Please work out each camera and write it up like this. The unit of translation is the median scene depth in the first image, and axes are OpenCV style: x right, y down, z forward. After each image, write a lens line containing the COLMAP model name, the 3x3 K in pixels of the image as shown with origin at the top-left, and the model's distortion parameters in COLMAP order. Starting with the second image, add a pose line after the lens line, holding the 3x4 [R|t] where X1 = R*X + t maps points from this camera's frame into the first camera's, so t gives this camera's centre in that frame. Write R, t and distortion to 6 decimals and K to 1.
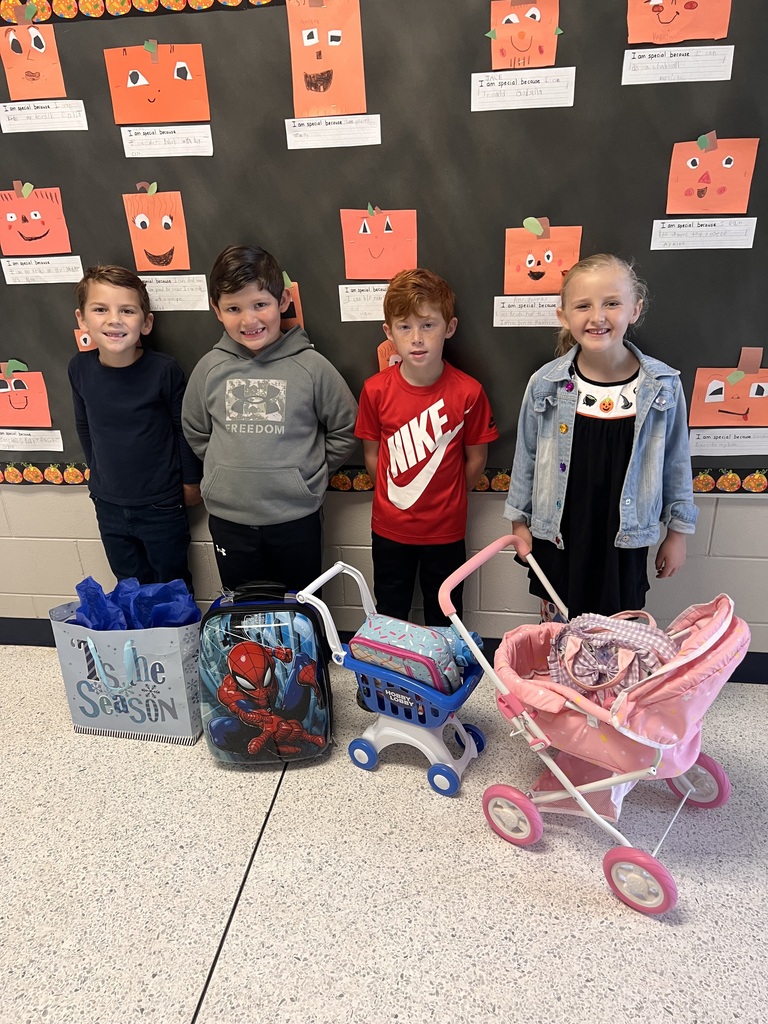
lens RADIAL K [[772.3, 0, 385.3], [0, 772.3, 519.2], [0, 0, 1]] dist [0.043919, -0.043474]
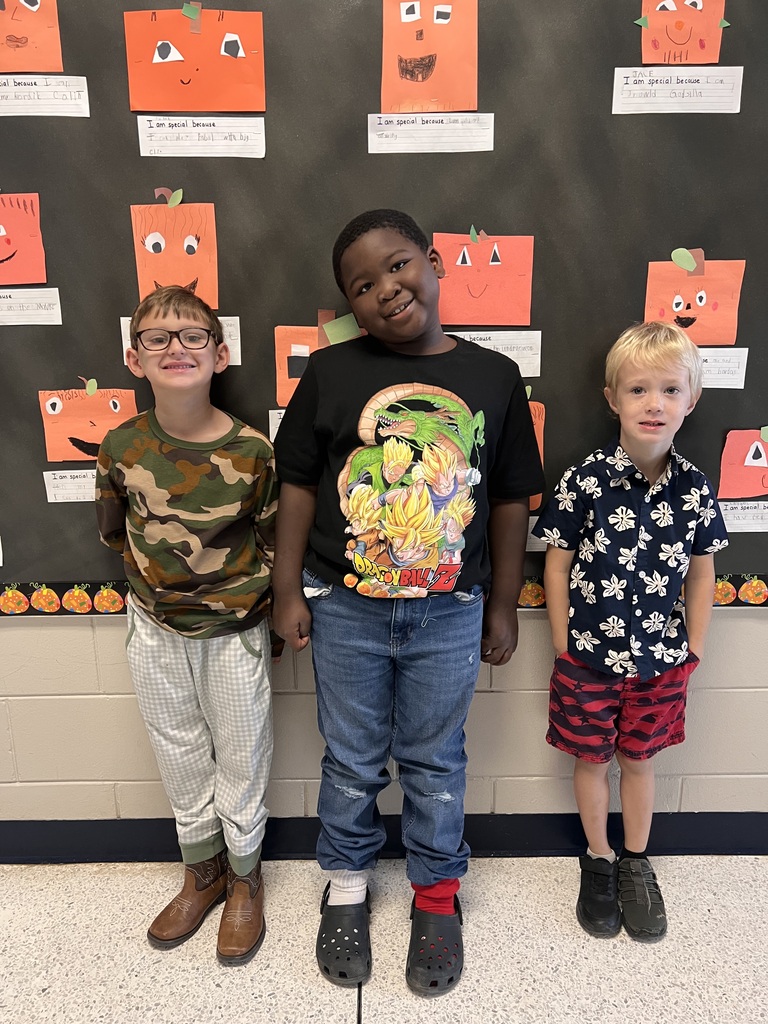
lens RADIAL K [[772.3, 0, 383.6], [0, 772.3, 514.0], [0, 0, 1]] dist [0.043919, -0.043474]
pose [[0.988907, -0.003385, 0.148496, -0.223303], [0.032496, 0.980451, -0.194060, 0.015553], [-0.144937, 0.196733, 0.969685, 0.332855]]
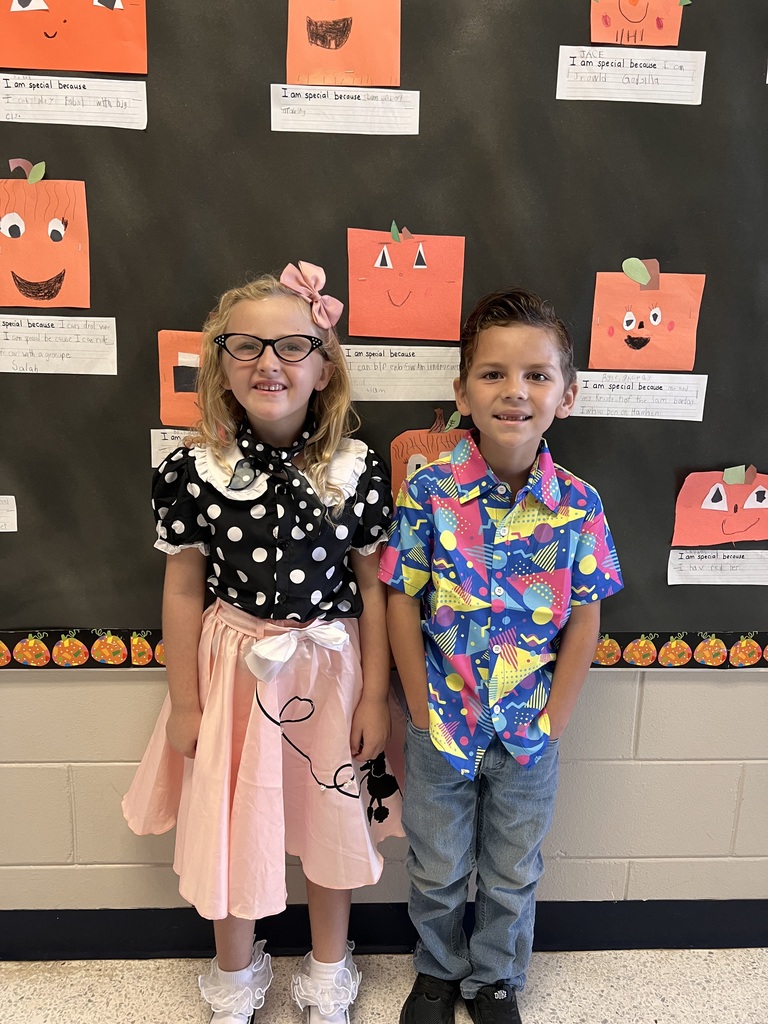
lens RADIAL K [[772.3, 0, 386.6], [0, 772.3, 514.5], [0, 0, 1]] dist [0.043919, -0.043474]
pose [[0.980022, 0.022850, 0.197572, -0.151058], [0.021251, 0.975661, -0.218254, -0.026213], [-0.197751, 0.218093, 0.955683, 0.437890]]
